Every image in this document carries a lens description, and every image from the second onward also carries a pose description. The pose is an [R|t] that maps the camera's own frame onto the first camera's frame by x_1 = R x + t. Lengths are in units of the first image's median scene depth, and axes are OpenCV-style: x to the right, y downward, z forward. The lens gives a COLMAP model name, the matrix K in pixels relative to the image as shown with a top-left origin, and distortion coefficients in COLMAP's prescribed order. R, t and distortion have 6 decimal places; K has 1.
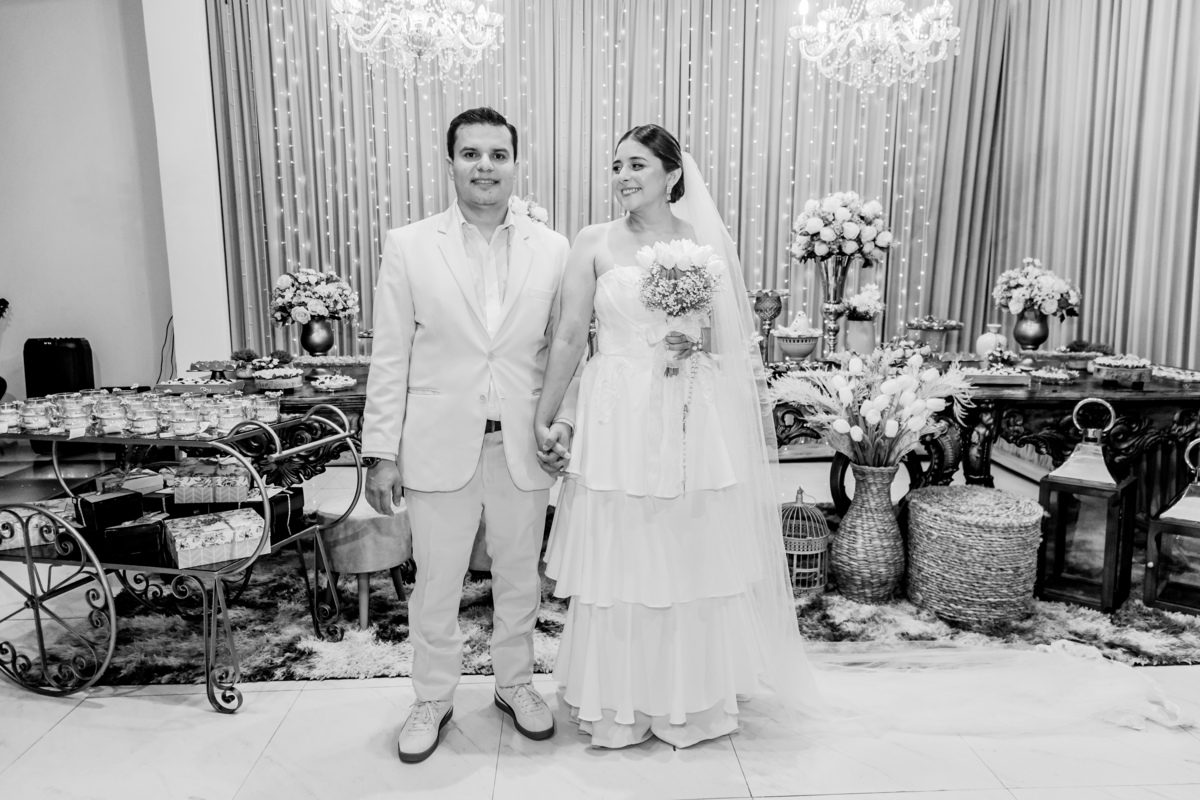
lens RADIAL K [[877.9, 0, 602.1], [0, 877.9, 411.0], [0, 0, 1]] dist [0.046788, -0.000460]
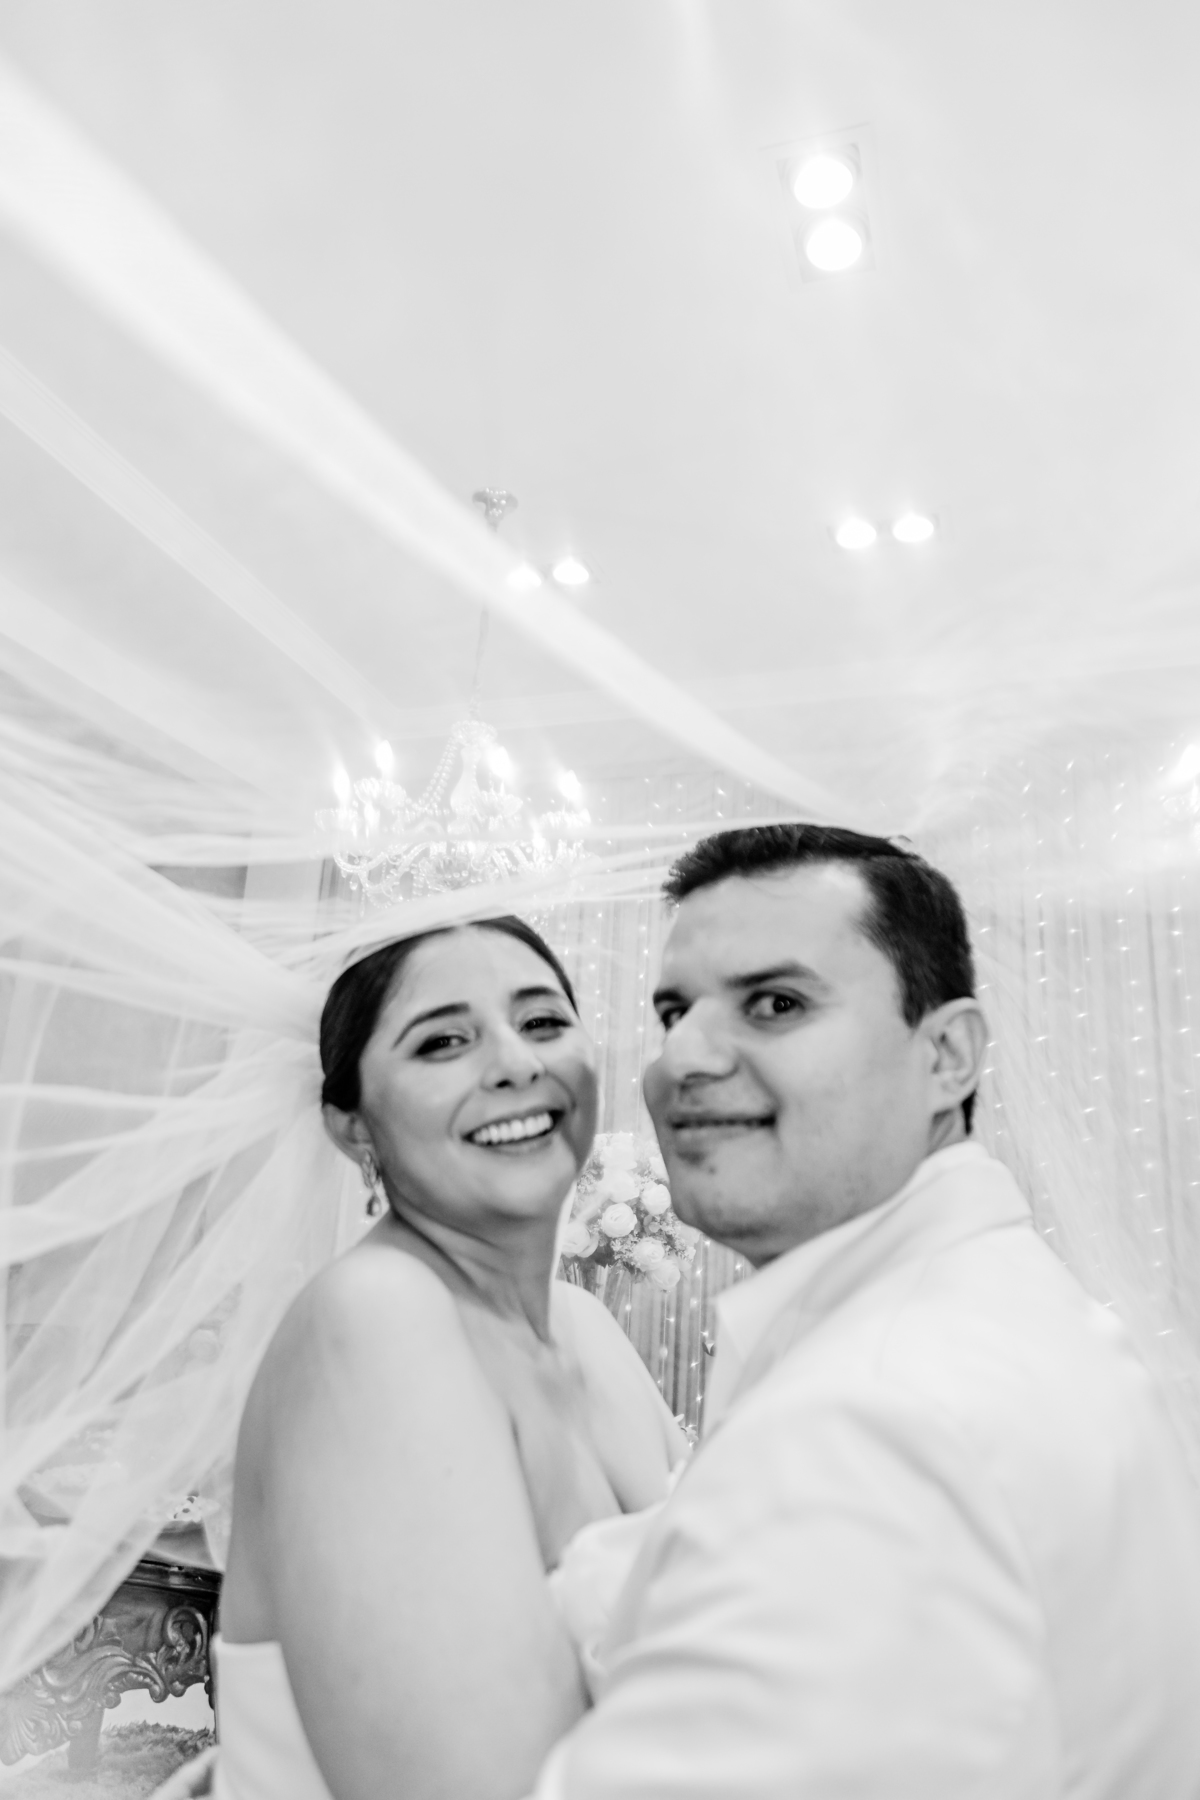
lens RADIAL K [[1170.1, 0, 618.8], [0, 1170.1, 913.0], [0, 0, 1]] dist [0.005376, -0.000688]
pose [[0.929991, -0.046841, -0.364585, 0.175811], [-0.101152, 0.920943, -0.376340, -0.118546], [0.353391, 0.386871, 0.851731, 0.413825]]
